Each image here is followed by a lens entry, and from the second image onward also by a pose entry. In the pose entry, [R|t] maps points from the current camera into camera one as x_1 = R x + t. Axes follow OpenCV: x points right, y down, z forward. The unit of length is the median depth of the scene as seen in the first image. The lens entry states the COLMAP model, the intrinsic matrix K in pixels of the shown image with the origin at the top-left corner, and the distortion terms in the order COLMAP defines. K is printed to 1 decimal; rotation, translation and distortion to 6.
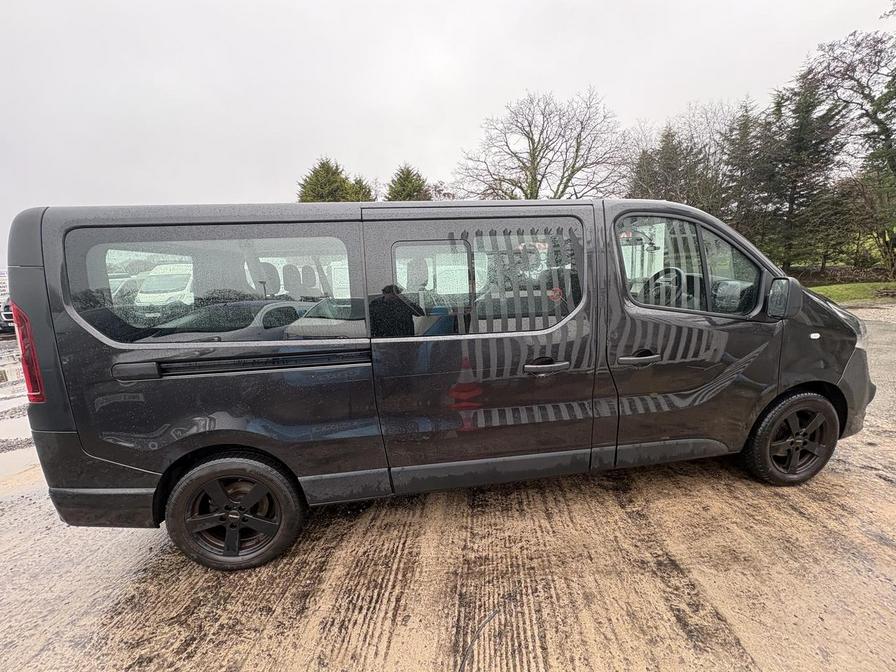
lens RADIAL K [[355.1, 0, 449.2], [0, 355.1, 334.8], [0, 0, 1]] dist [-0.000894, 0.000473]
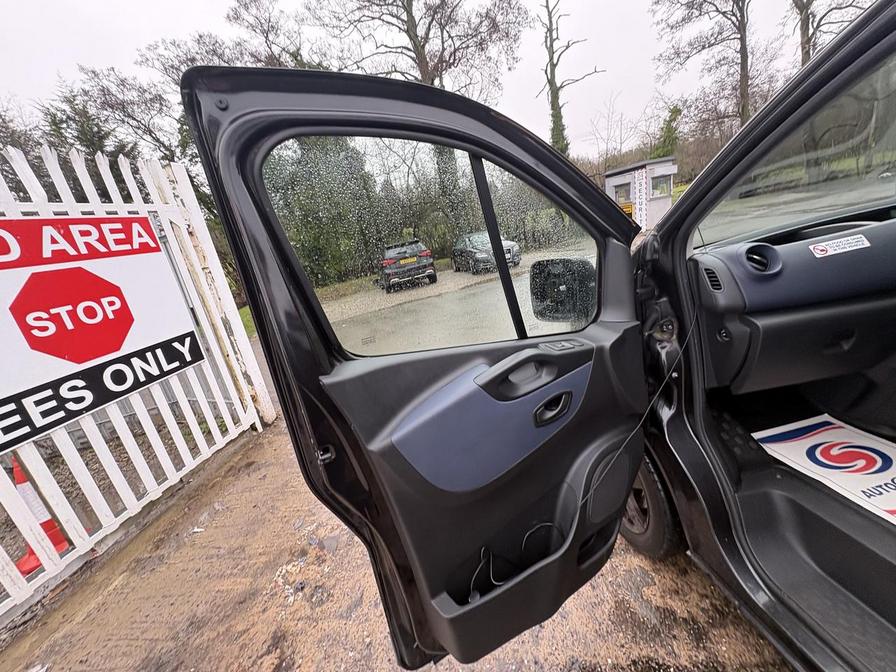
lens RADIAL K [[355.1, 0, 445.3], [0, 355.1, 338.0], [0, 0, 1]] dist [-0.000894, 0.000473]
pose [[0.018362, -0.240892, 0.970378, 0.028027], [0.366055, 0.904776, 0.217680, -0.049274], [-0.930412, 0.351214, 0.104793, 0.252464]]
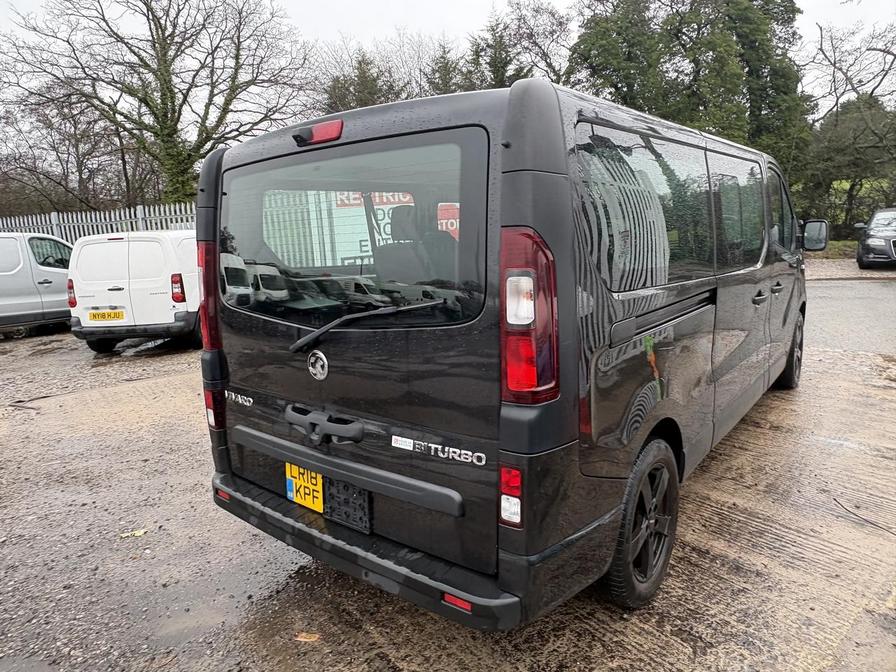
lens RADIAL K [[585.2, 0, 449.7], [0, 585.2, 333.6], [0, 0, 1]] dist [0.005107, -0.000451]
pose [[0.727063, -0.115526, 0.676781, -0.185545], [0.141171, 0.989834, 0.017303, 0.003369], [-0.671900, 0.082961, 0.735981, 0.036396]]
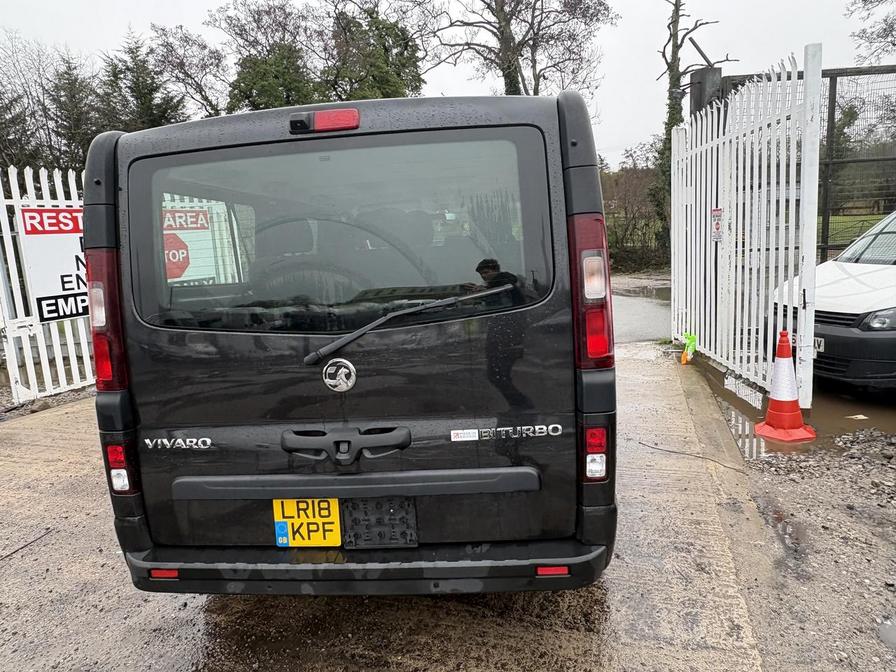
lens RADIAL K [[585.2, 0, 449.7], [0, 585.2, 329.1], [0, 0, 1]] dist [0.005107, -0.000451]
pose [[0.230775, -0.109899, 0.966781, -0.223128], [0.231563, 0.971256, 0.055133, -0.001366], [-0.945051, 0.211148, 0.249590, 0.095493]]
